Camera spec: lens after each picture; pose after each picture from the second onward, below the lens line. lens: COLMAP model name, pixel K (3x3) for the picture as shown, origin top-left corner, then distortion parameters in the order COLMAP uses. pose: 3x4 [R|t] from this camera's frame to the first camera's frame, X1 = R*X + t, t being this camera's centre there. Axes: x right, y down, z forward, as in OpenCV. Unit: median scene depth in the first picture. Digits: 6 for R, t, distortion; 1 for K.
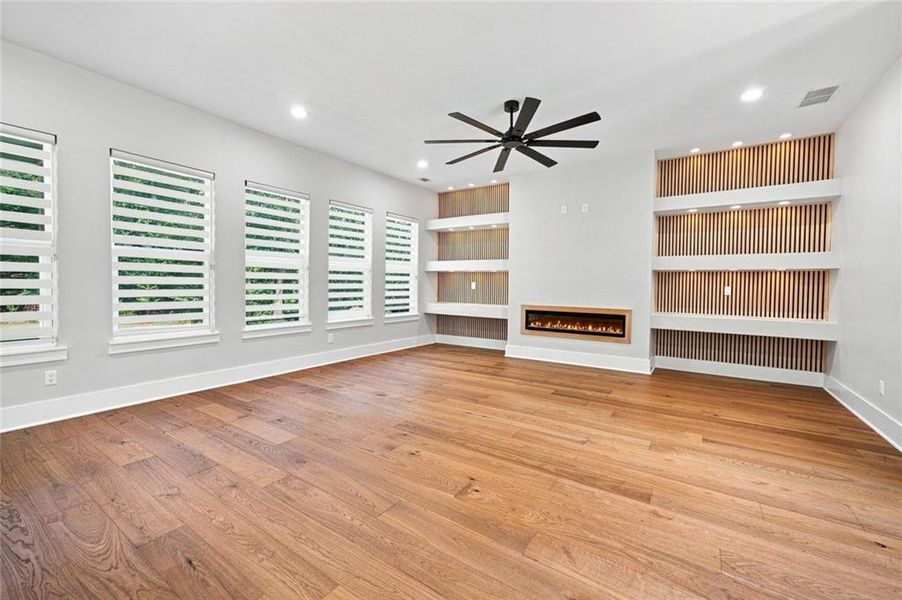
lens RADIAL K [[379.3, 0, 454.2], [0, 379.3, 286.5], [0, 0, 1]] dist [-0.001234, 0.000470]
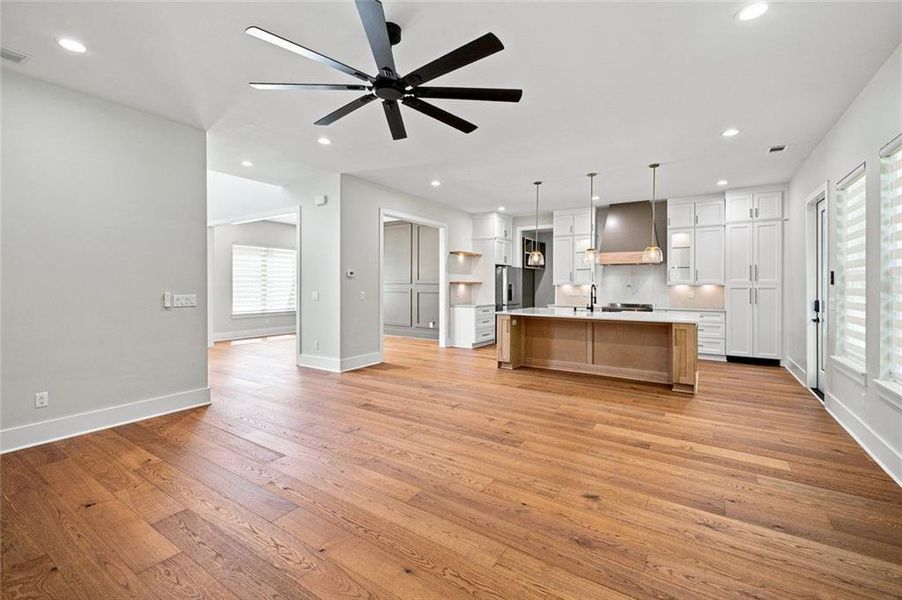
lens RADIAL K [[387.3, 0, 431.4], [0, 387.3, 285.6], [0, 0, 1]] dist [-0.000081, 0.000126]
pose [[-0.999123, -0.013660, 0.039574, 0.034797], [-0.013118, 0.999817, 0.013943, -0.039965], [-0.039757, 0.013412, -0.999119, 1.229603]]
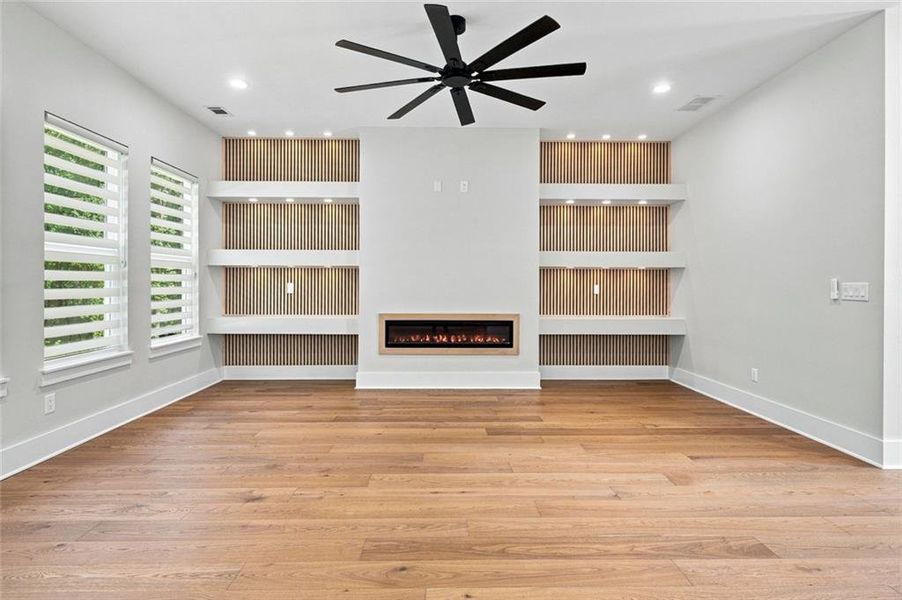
lens RADIAL K [[473.3, 0, 450.3], [0, 473.3, 285.9], [0, 0, 1]] dist [-0.003528, -0.001808]
pose [[0.827708, -0.013454, 0.560998, -0.250516], [0.012096, 0.999908, 0.006134, -0.009399], [-0.561029, 0.001709, 0.827794, 0.224056]]
